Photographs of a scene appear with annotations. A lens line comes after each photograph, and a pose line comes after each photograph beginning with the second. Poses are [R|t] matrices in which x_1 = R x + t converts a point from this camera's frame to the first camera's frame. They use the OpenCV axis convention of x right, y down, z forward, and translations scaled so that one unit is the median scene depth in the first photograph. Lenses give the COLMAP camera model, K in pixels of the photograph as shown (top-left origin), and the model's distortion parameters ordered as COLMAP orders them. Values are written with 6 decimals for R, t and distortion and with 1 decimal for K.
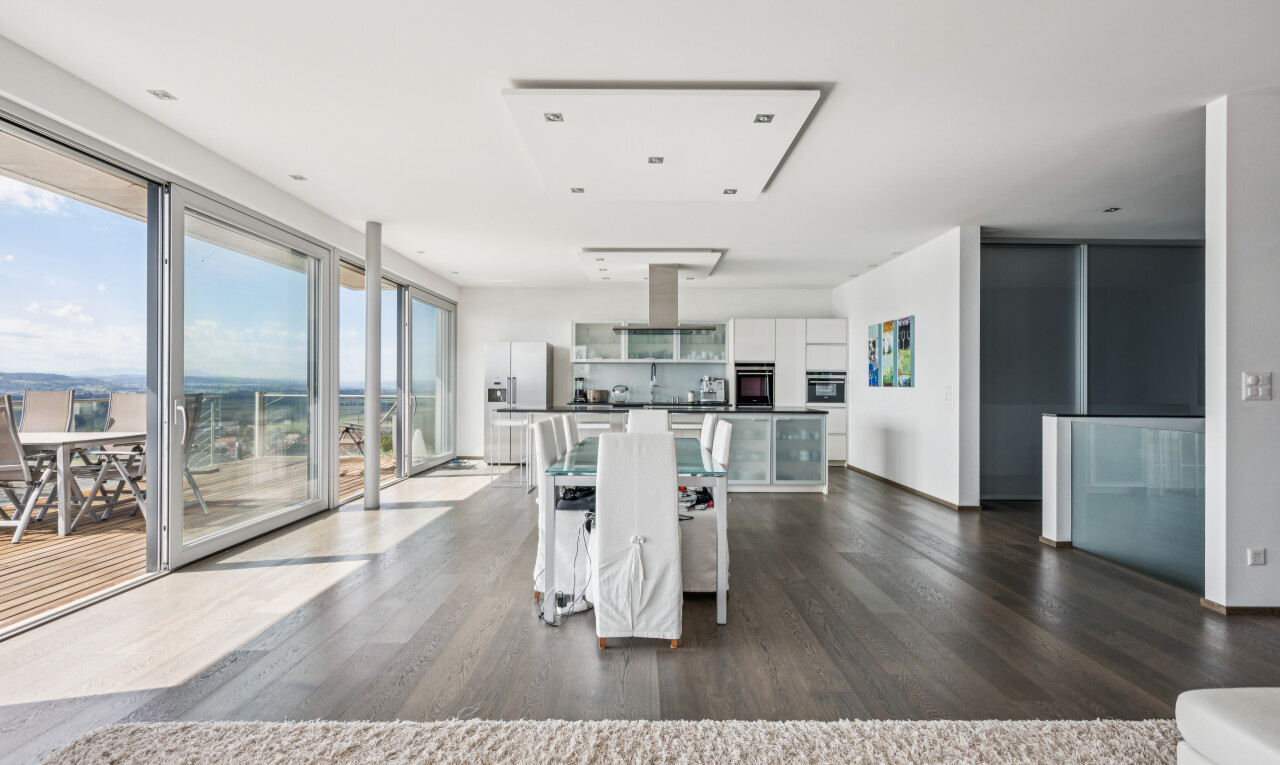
lens RADIAL K [[564.9, 0, 640.0], [0, 564.9, 382.5], [0, 0, 1]] dist [0.001305, 0.000817]
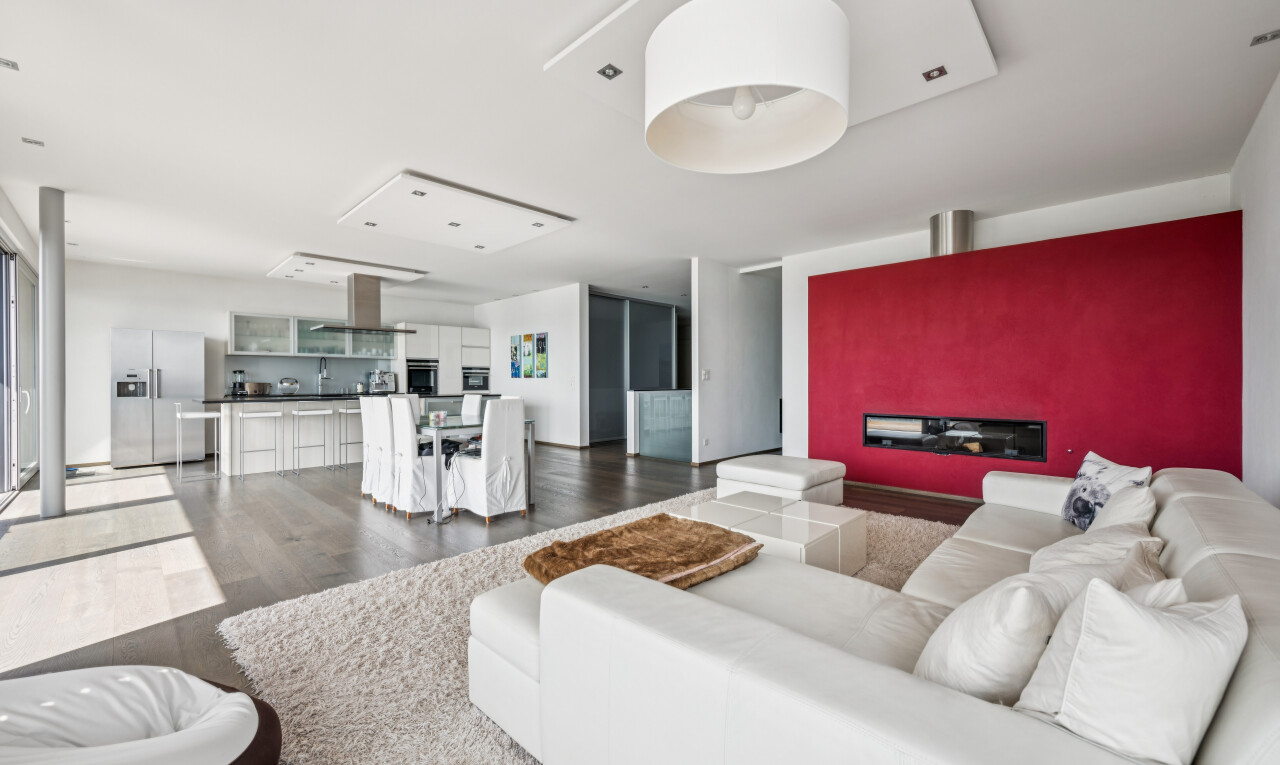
lens RADIAL K [[500.7, 0, 653.6], [0, 500.7, 381.2], [0, 0, 1]] dist [-0.000362, -0.000043]
pose [[0.683788, -0.007550, 0.729641, -0.305495], [0.003226, 0.999968, 0.007324, 0.007984], [-0.729673, -0.002654, 0.683791, -0.155902]]
